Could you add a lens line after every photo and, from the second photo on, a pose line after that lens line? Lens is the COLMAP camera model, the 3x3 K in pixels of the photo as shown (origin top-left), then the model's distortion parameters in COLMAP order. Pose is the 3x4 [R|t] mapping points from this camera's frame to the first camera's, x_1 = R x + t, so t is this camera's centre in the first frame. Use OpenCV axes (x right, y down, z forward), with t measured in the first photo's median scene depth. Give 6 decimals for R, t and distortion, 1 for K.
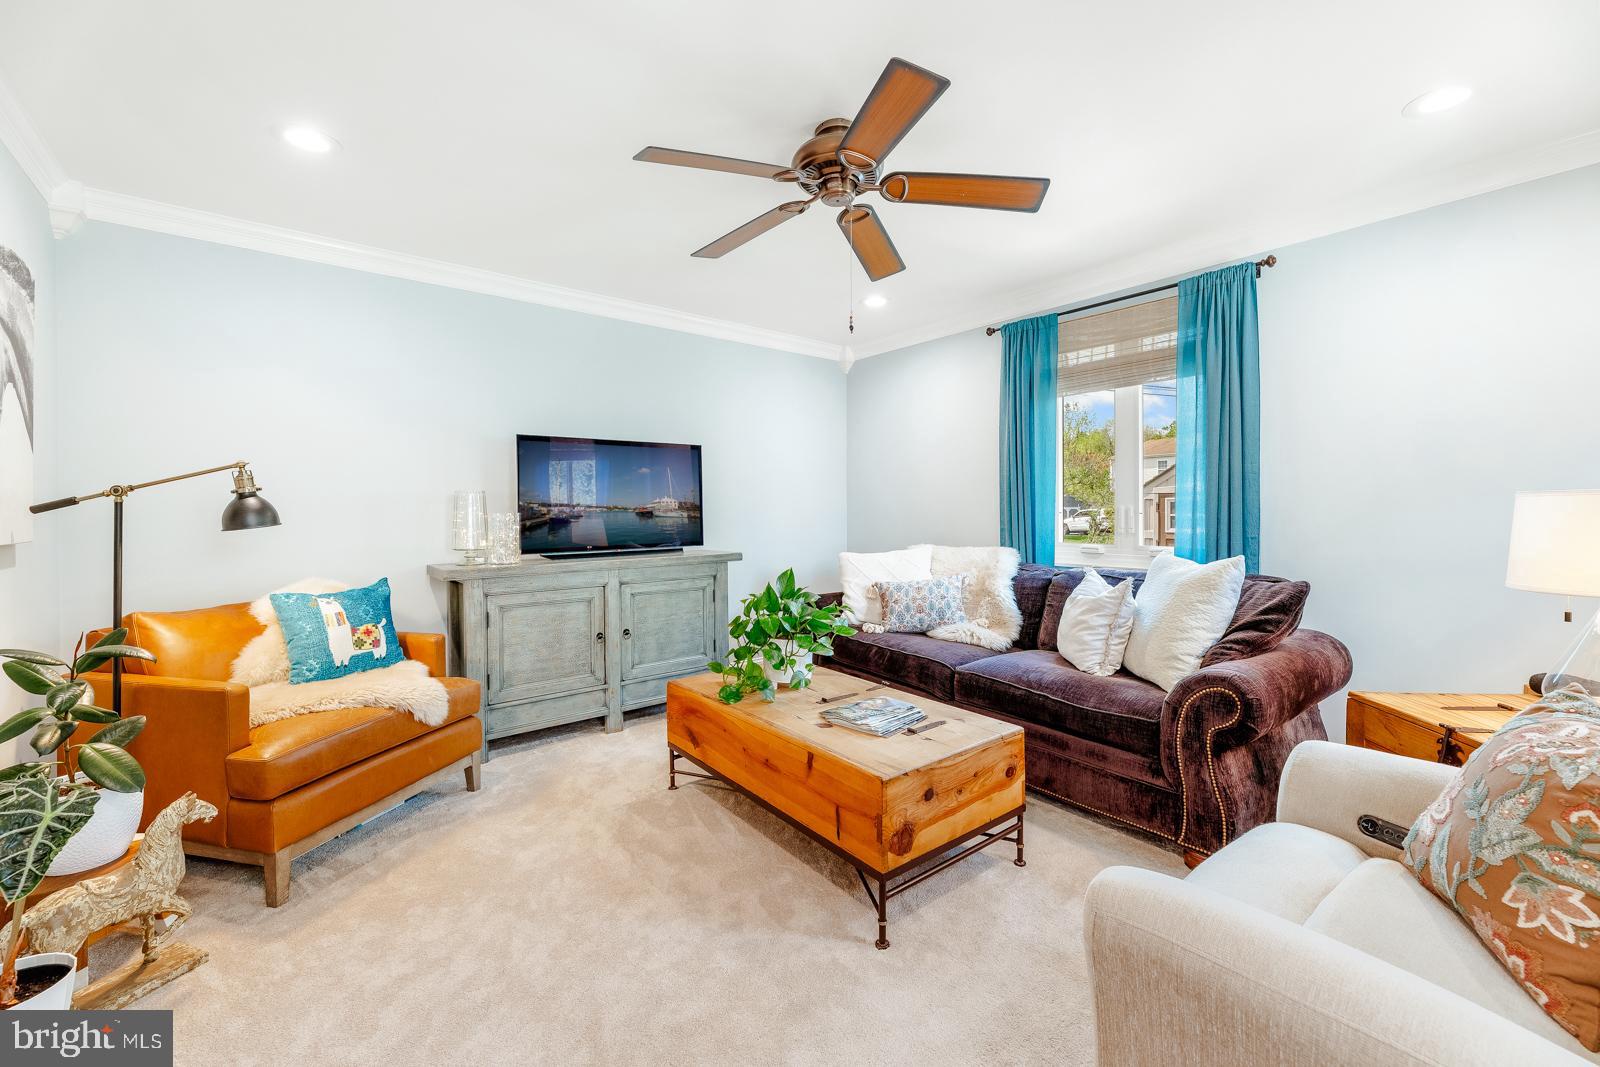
lens RADIAL K [[653.1, 0, 802.1], [0, 653.1, 492.0], [0, 0, 1]] dist [-0.000846, -0.000161]
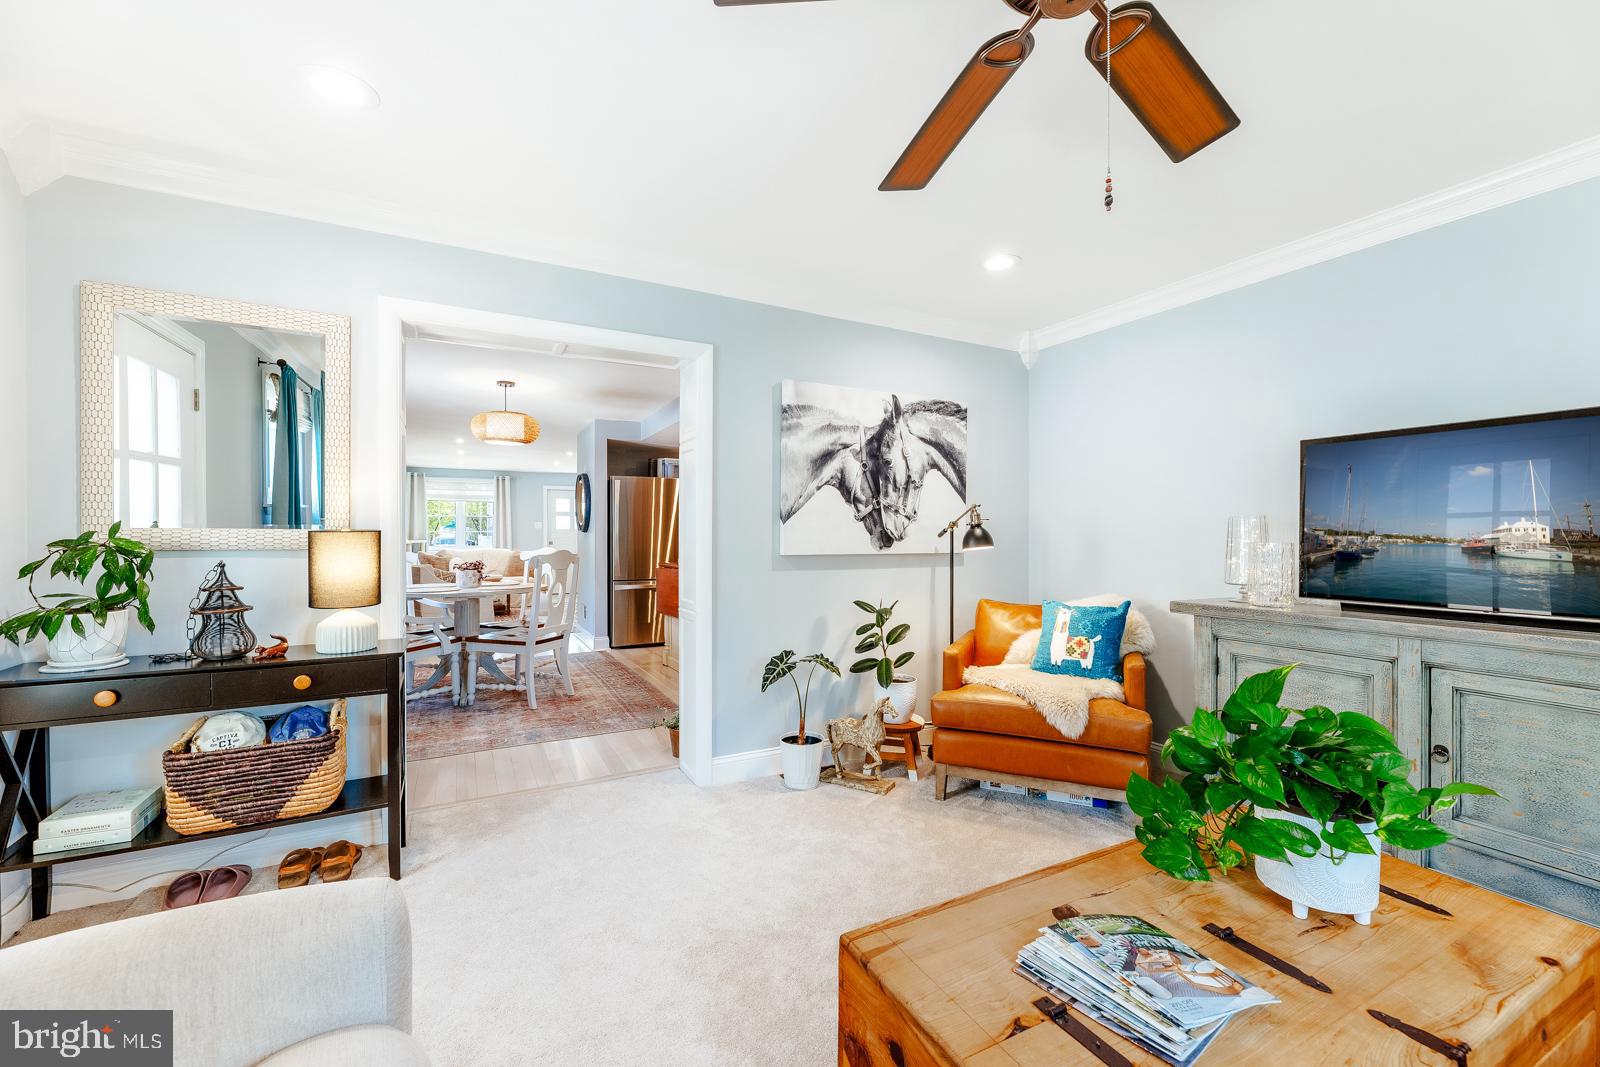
lens RADIAL K [[650.4, 0, 808.4], [0, 650.4, 533.8], [0, 0, 1]] dist [-0.004686, -0.000510]
pose [[-0.176332, 0.010984, -0.984269, 0.418900], [0.024396, 0.999679, 0.006785, 0.001496], [0.984028, -0.022816, -0.176543, 0.566812]]
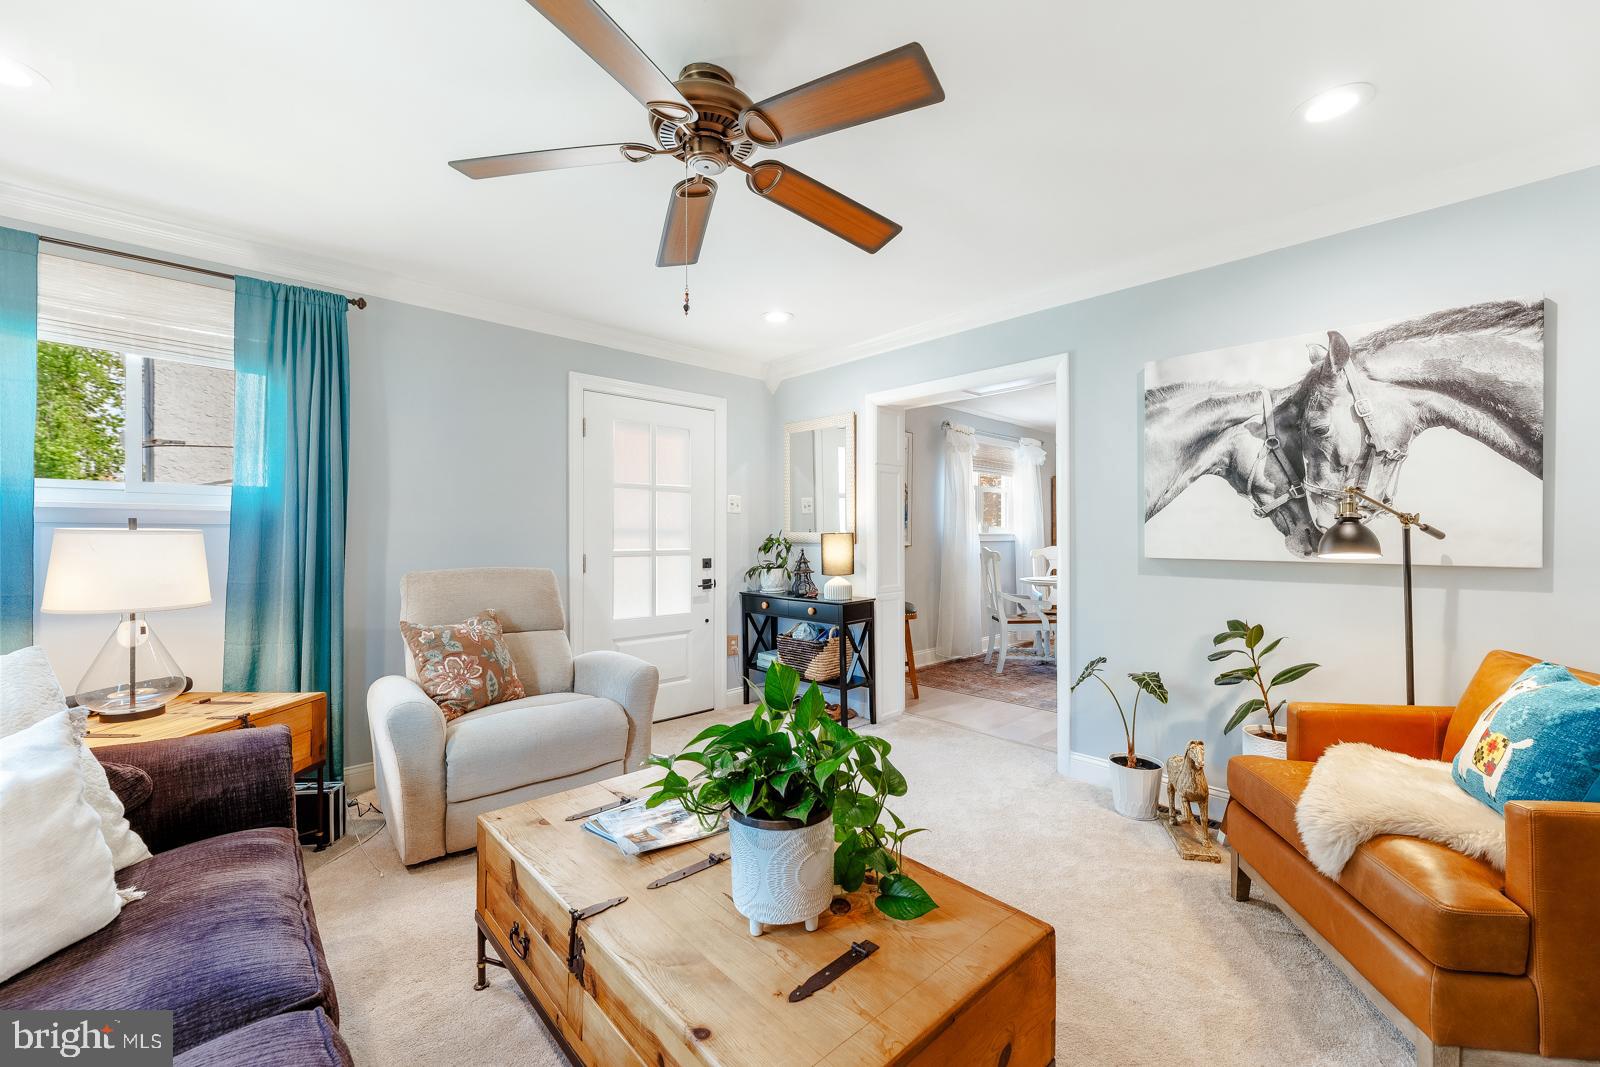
lens RADIAL K [[641.1, 0, 806.5], [0, 641.1, 527.0], [0, 0, 1]] dist [-0.001155, -0.000355]
pose [[-0.996295, 0.007937, -0.085635, -0.001614], [0.011198, 0.999228, -0.037667, 0.025055], [0.085270, -0.038486, -0.995614, 1.177097]]
